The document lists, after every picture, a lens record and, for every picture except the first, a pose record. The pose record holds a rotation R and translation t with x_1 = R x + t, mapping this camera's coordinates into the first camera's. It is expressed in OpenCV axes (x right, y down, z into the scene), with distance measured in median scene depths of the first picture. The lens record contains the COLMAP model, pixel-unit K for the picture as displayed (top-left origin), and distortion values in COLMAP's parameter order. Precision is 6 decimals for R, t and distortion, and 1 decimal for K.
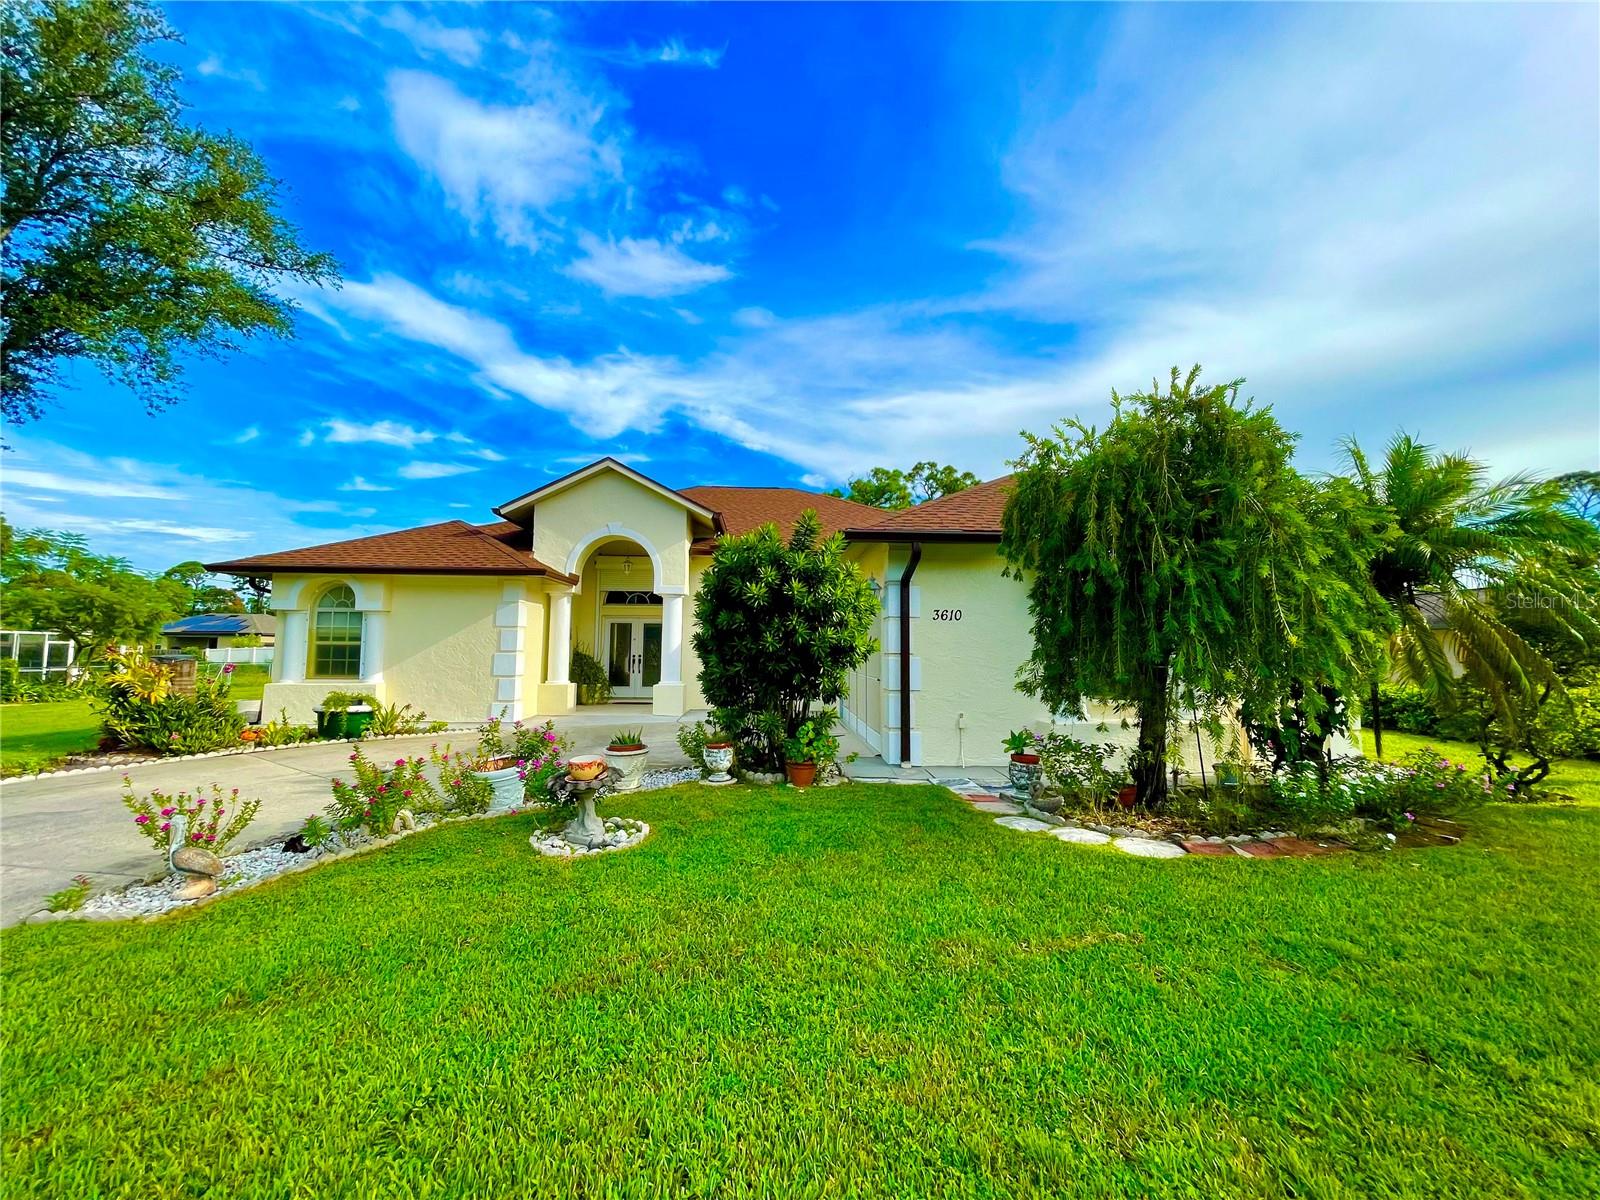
lens RADIAL K [[631.7, 0, 800.0], [0, 631.7, 600.0], [0, 0, 1]] dist [-0.000649, -0.000183]
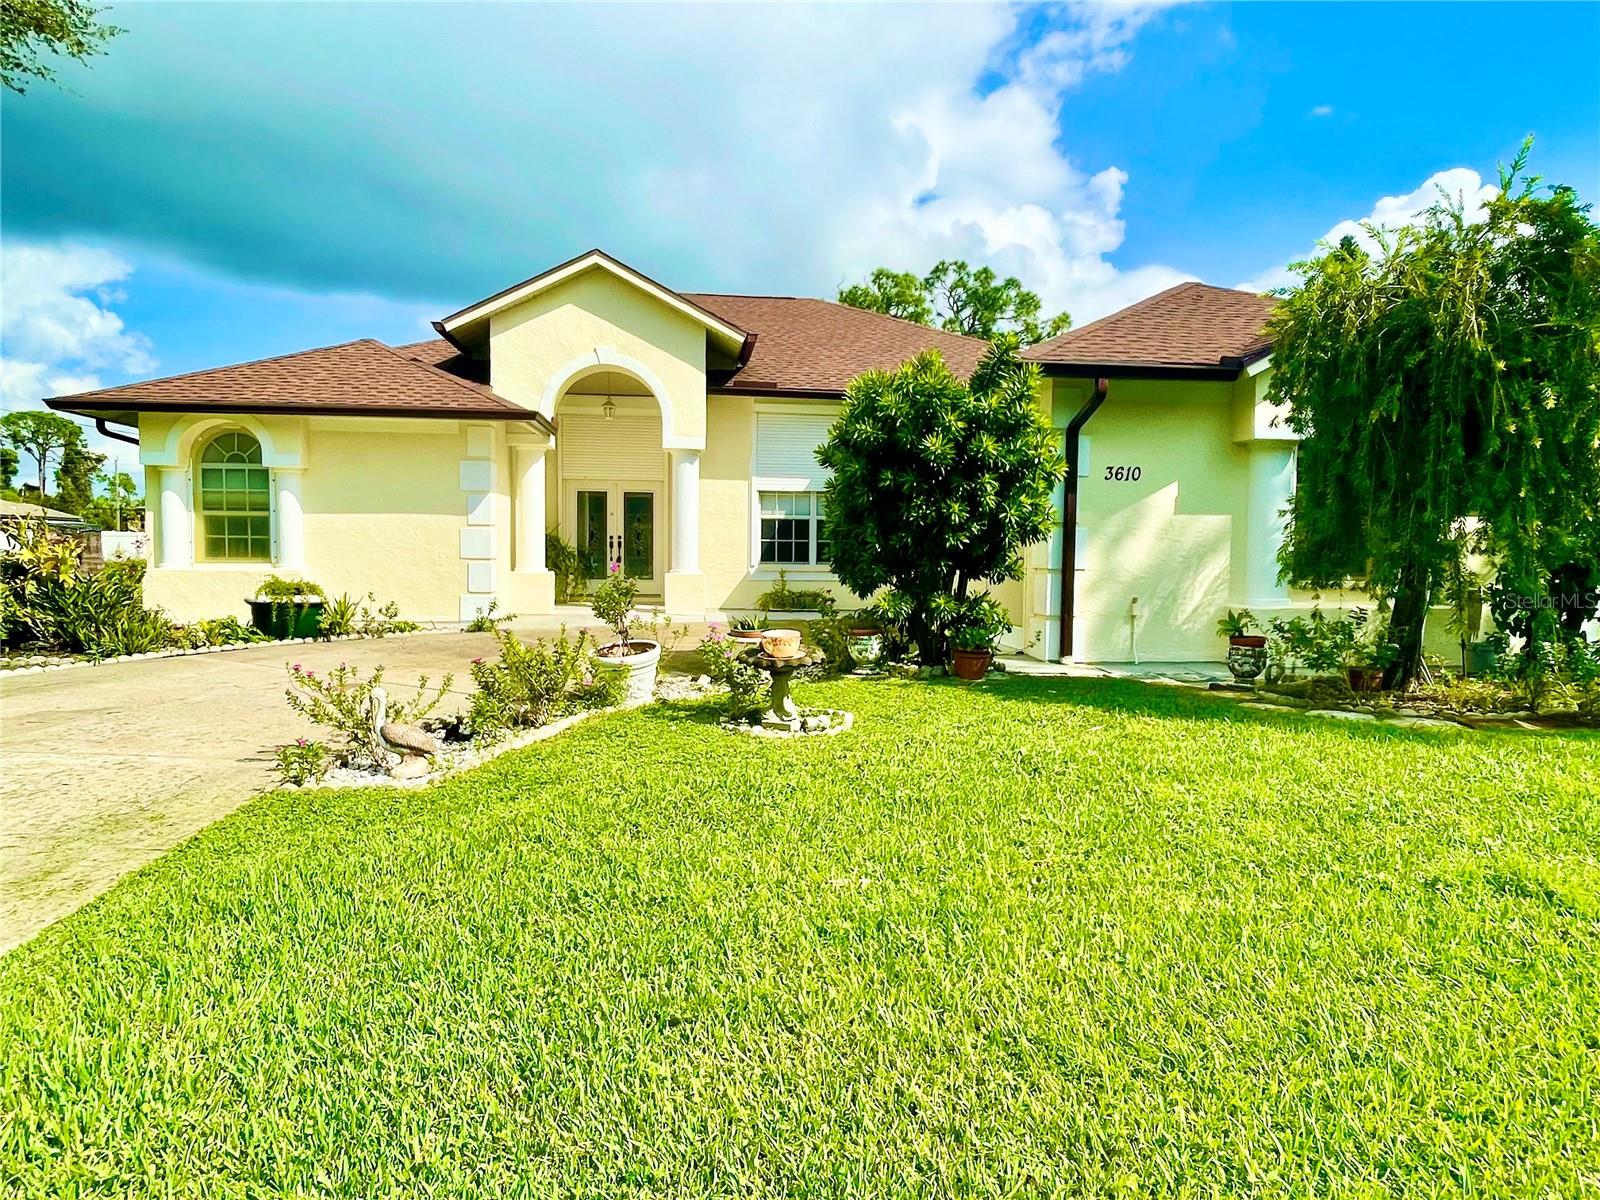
lens RADIAL K [[921.2, 0, 800.0], [0, 921.2, 600.0], [0, 0, 1]] dist [-0.001665, -0.001701]
pose [[0.997811, -0.001931, 0.066099, -0.162953], [-0.007441, 0.989947, 0.141246, 0.013742], [-0.065707, -0.141429, 0.987765, -0.085365]]
